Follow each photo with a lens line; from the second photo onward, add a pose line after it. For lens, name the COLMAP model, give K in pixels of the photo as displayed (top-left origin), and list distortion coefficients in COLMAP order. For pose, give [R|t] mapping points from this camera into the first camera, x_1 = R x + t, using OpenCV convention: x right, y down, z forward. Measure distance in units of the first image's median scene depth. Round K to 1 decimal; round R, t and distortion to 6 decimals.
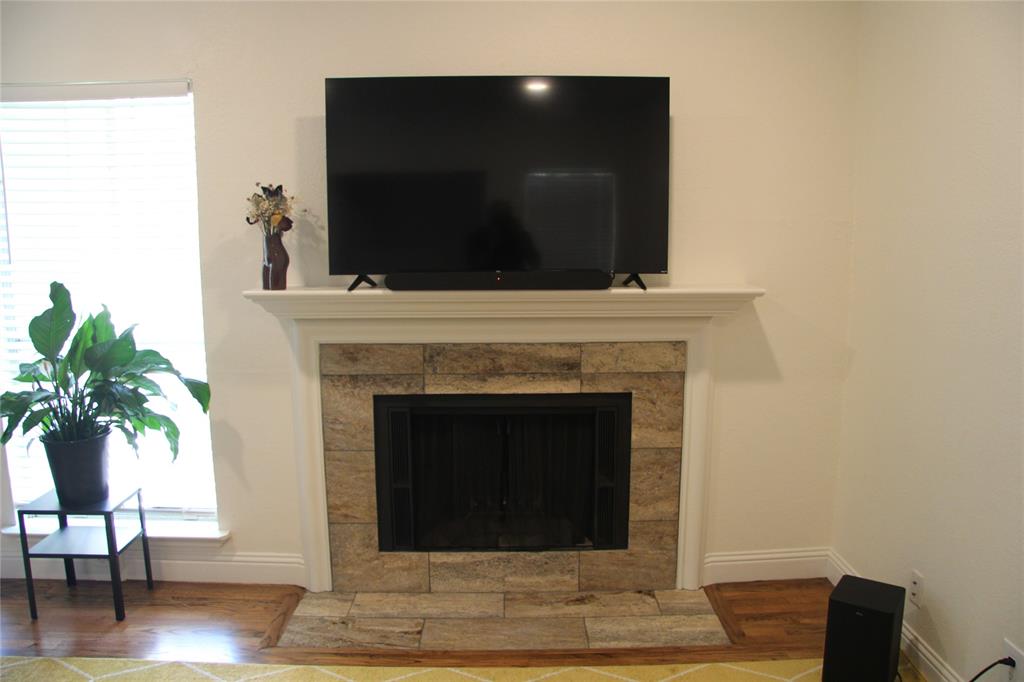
lens RADIAL K [[766.3, 0, 504.9], [0, 766.3, 340.1], [0, 0, 1]] dist [-0.172051, 0.095565]
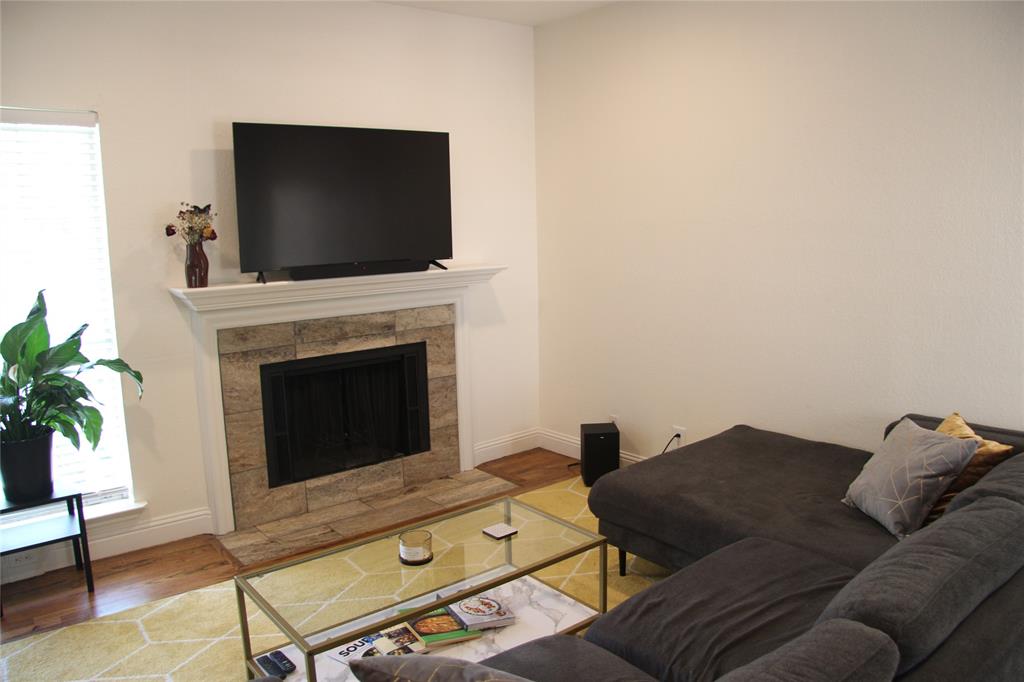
lens RADIAL K [[766.3, 0, 515.5], [0, 766.3, 340.2], [0, 0, 1]] dist [-0.172051, 0.095565]
pose [[0.775939, -0.111205, 0.620929, -0.622293], [0.111742, 0.993003, 0.038204, 0.029618], [-0.620832, 0.039740, 0.782935, -0.271986]]
